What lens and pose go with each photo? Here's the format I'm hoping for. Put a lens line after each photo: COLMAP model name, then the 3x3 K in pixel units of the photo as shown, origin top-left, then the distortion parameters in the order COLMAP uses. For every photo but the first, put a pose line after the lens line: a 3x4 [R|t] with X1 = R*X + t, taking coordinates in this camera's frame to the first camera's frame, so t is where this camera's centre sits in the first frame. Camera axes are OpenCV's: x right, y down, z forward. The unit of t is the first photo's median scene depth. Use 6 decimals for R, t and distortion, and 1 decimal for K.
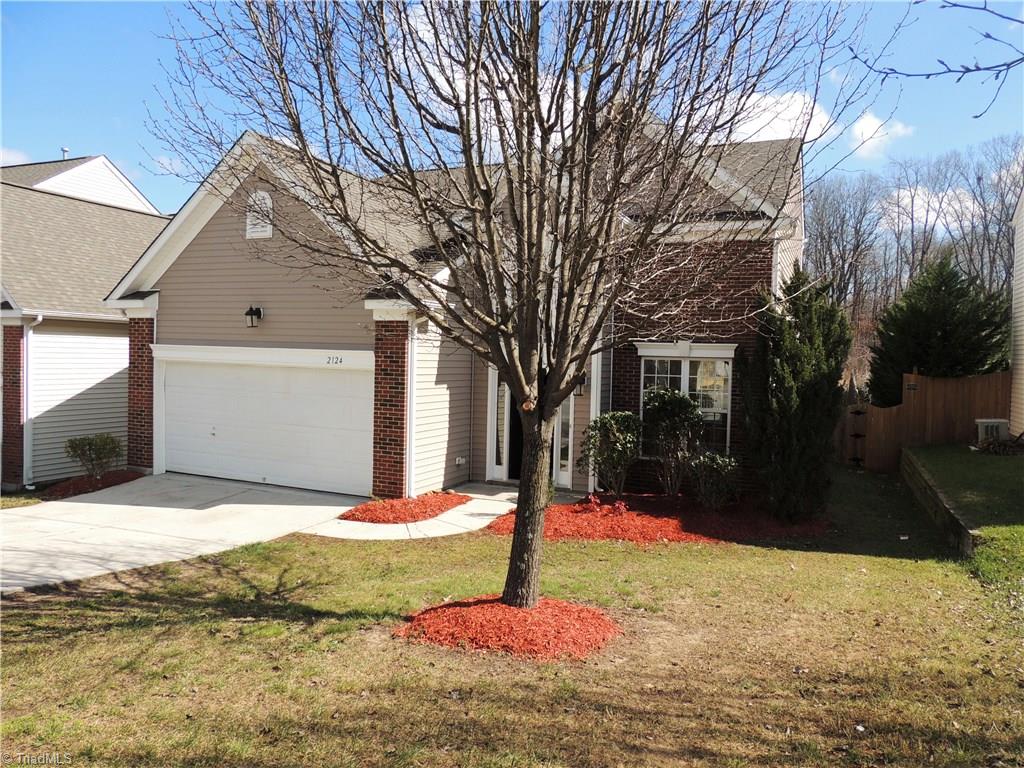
lens RADIAL K [[743.6, 0, 518.2], [0, 743.6, 367.1], [0, 0, 1]] dist [-0.012529, 0.028749]
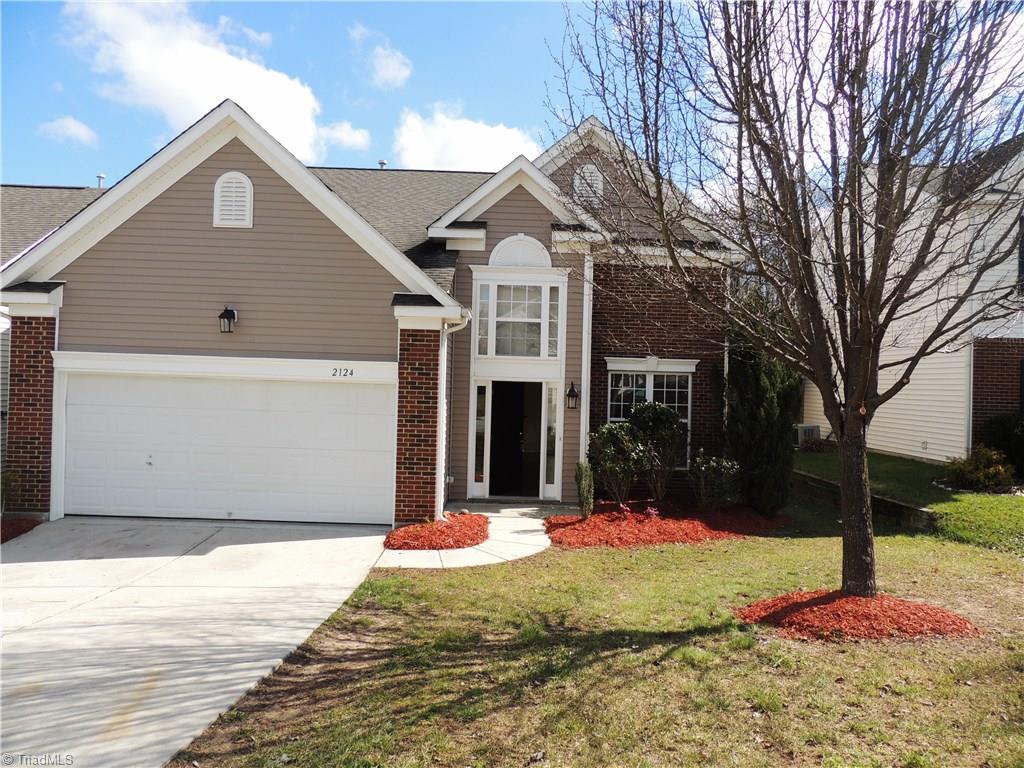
lens RADIAL K [[743.6, 0, 514.7], [0, 743.6, 381.7], [0, 0, 1]] dist [-0.012529, 0.028749]
pose [[0.909888, -0.000145, 0.414854, -0.442189], [0.002699, 0.999981, -0.005570, 0.007561], [-0.414846, 0.006188, 0.909871, 0.114602]]
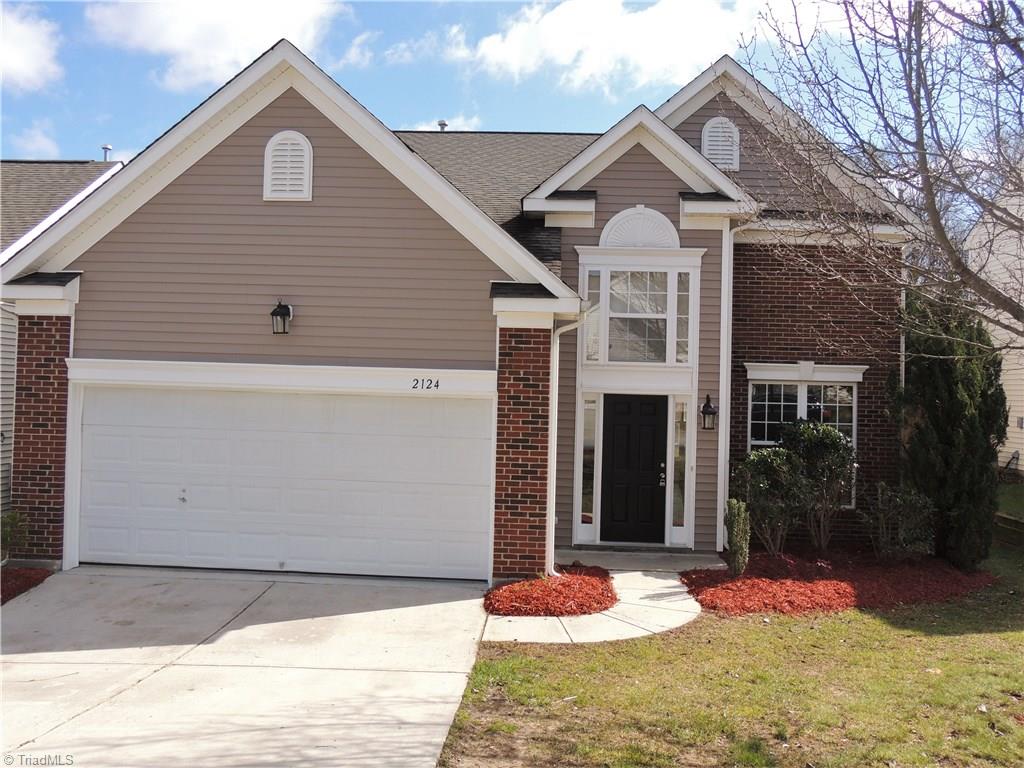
lens RADIAL K [[883.3, 0, 504.4], [0, 883.3, 378.6], [0, 0, 1]] dist [-0.011579, 0.020005]
pose [[0.933466, 0.003311, 0.358651, -0.489053], [0.004232, 0.999786, -0.020245, 0.002697], [-0.358641, 0.020416, 0.933252, 0.216292]]
